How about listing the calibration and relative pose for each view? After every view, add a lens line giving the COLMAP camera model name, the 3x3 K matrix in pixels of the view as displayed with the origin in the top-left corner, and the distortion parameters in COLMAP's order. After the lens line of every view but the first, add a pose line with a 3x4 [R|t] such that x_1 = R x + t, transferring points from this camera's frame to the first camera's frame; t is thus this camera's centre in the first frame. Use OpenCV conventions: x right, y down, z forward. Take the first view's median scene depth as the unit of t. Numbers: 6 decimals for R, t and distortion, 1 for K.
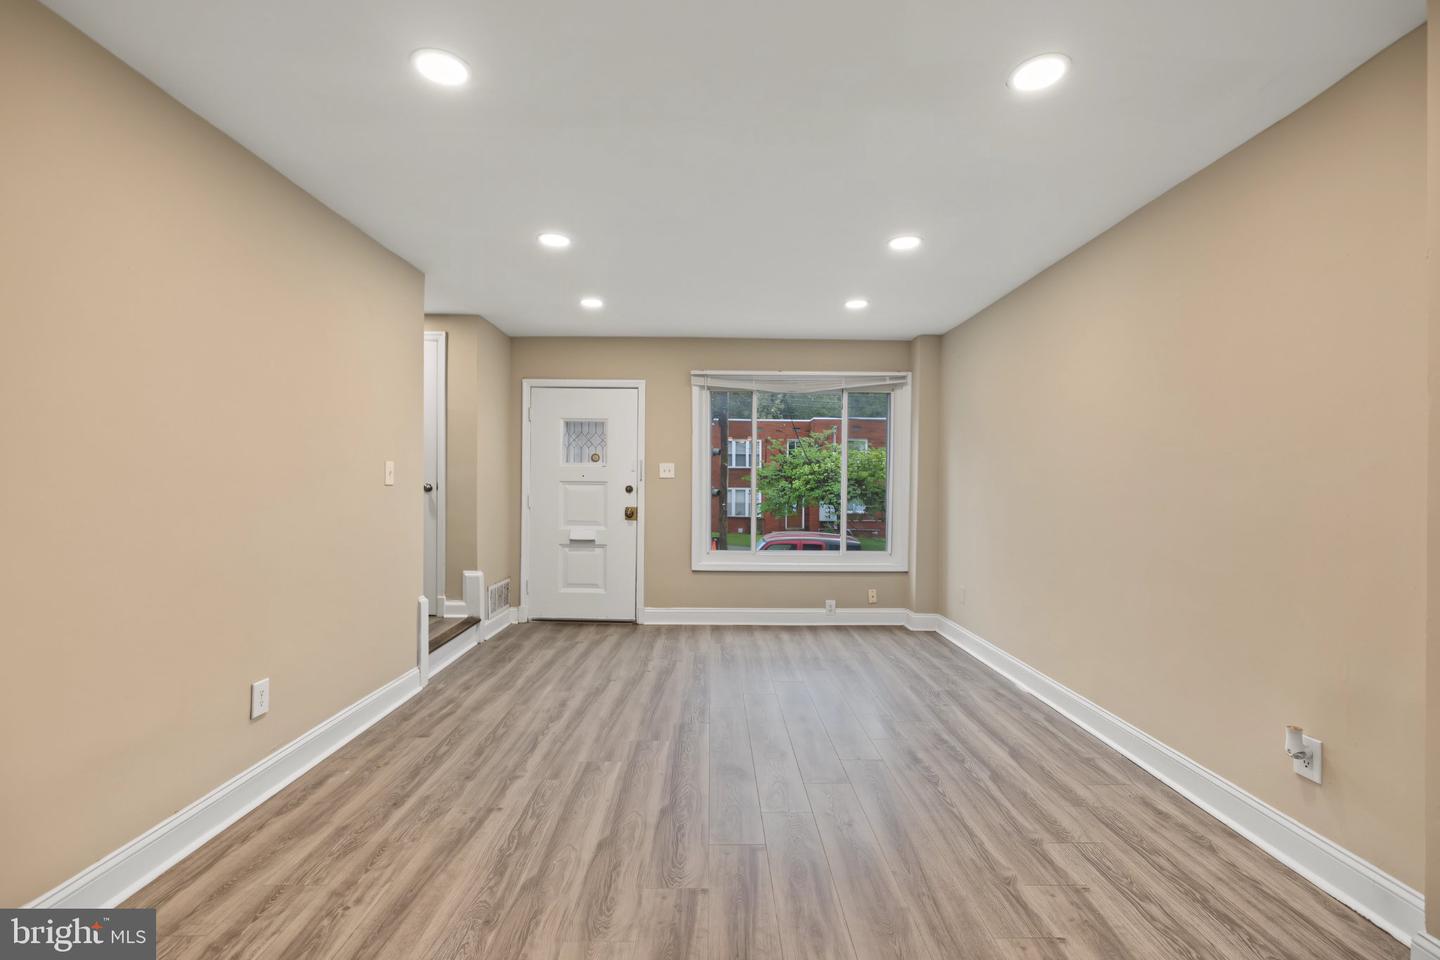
lens RADIAL K [[627.4, 0, 723.3], [0, 627.4, 463.5], [0, 0, 1]] dist [0.000921, -0.000166]
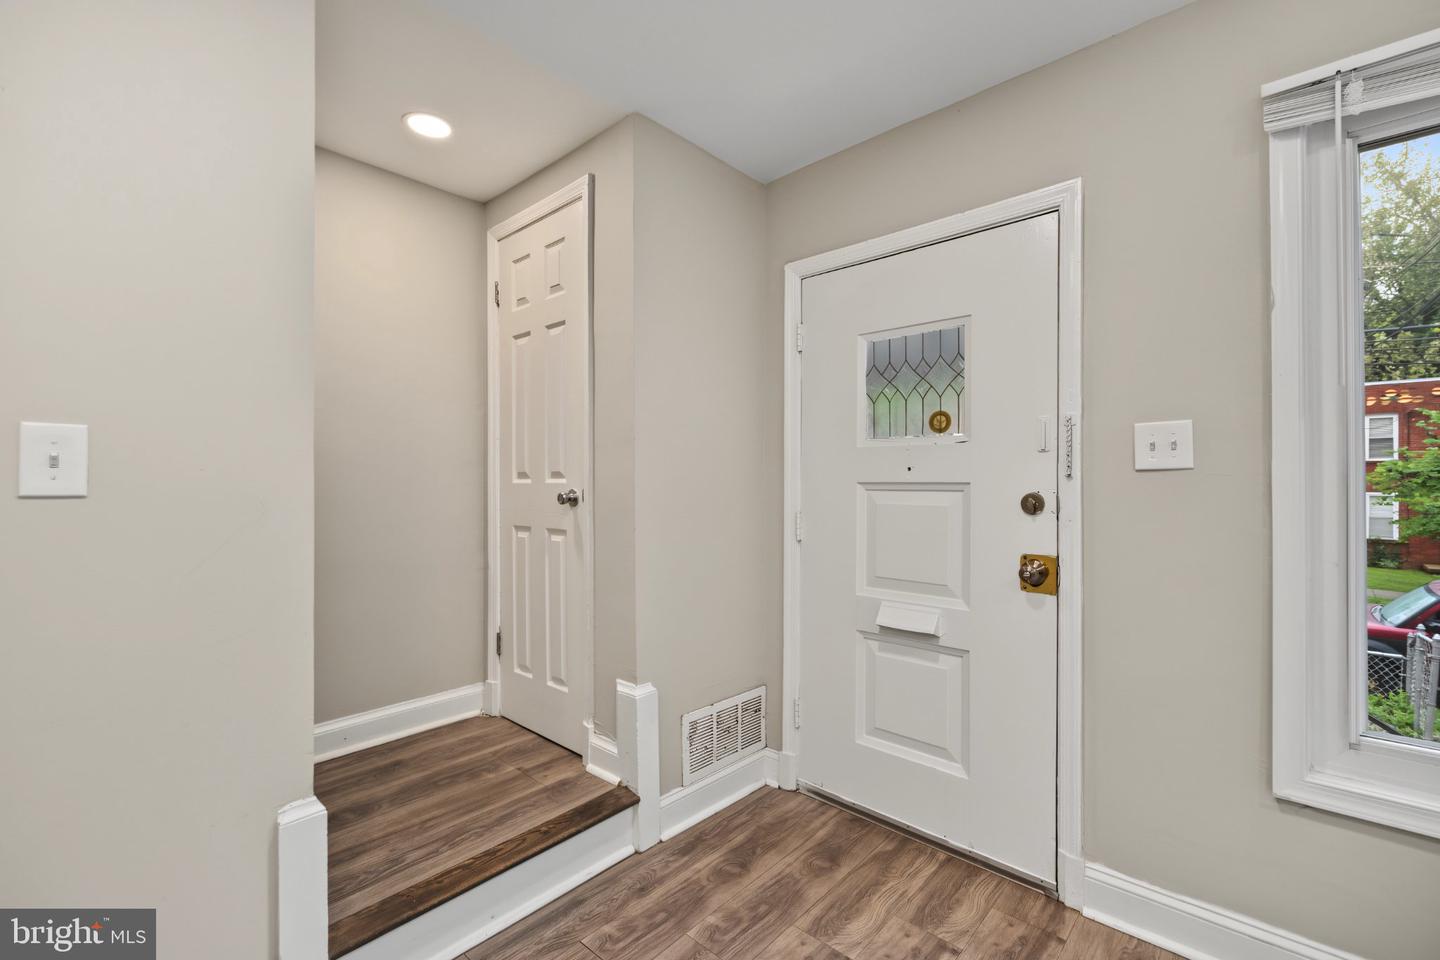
lens RADIAL K [[617.3, 0, 723.8], [0, 617.3, 487.1], [0, 0, 1]] dist [-0.000753, -0.000144]
pose [[0.733212, -0.005418, -0.679978, -0.062369], [0.026071, 0.999457, 0.020149, 0.030111], [0.679500, -0.032501, 0.732955, 0.935341]]
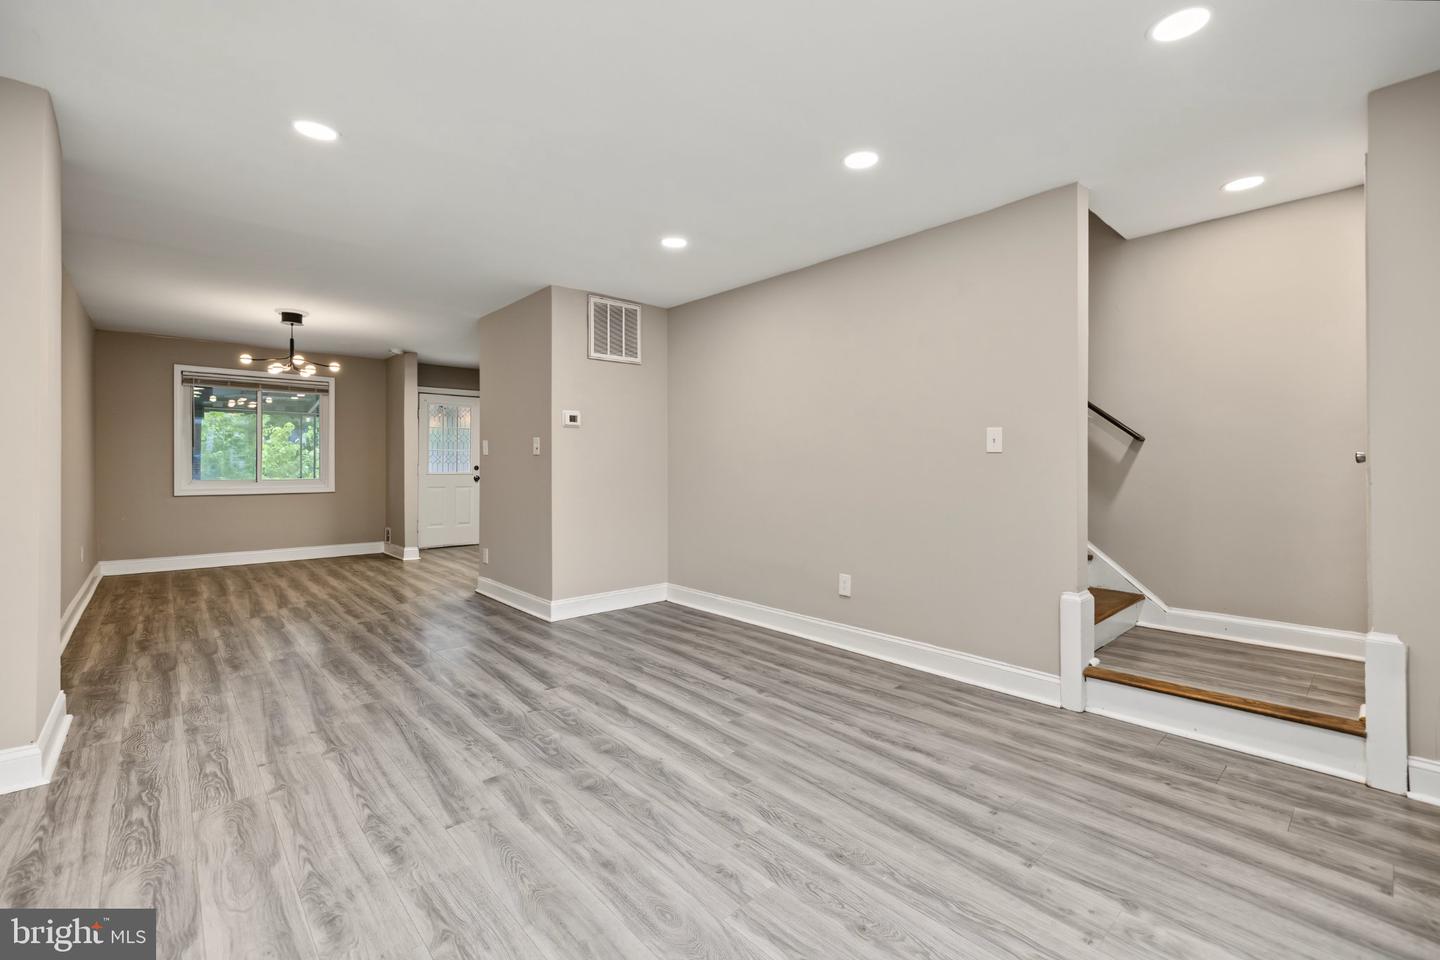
lens RADIAL K [[614.1, 0, 718.2], [0, 614.1, 467.1], [0, 0, 1]] dist [-0.000511, -0.000062]
pose [[-0.757298, -0.006421, -0.653038, 0.363161], [0.012610, 0.999621, -0.024452, 0.068521], [0.652948, -0.026753, -0.756930, 1.327060]]
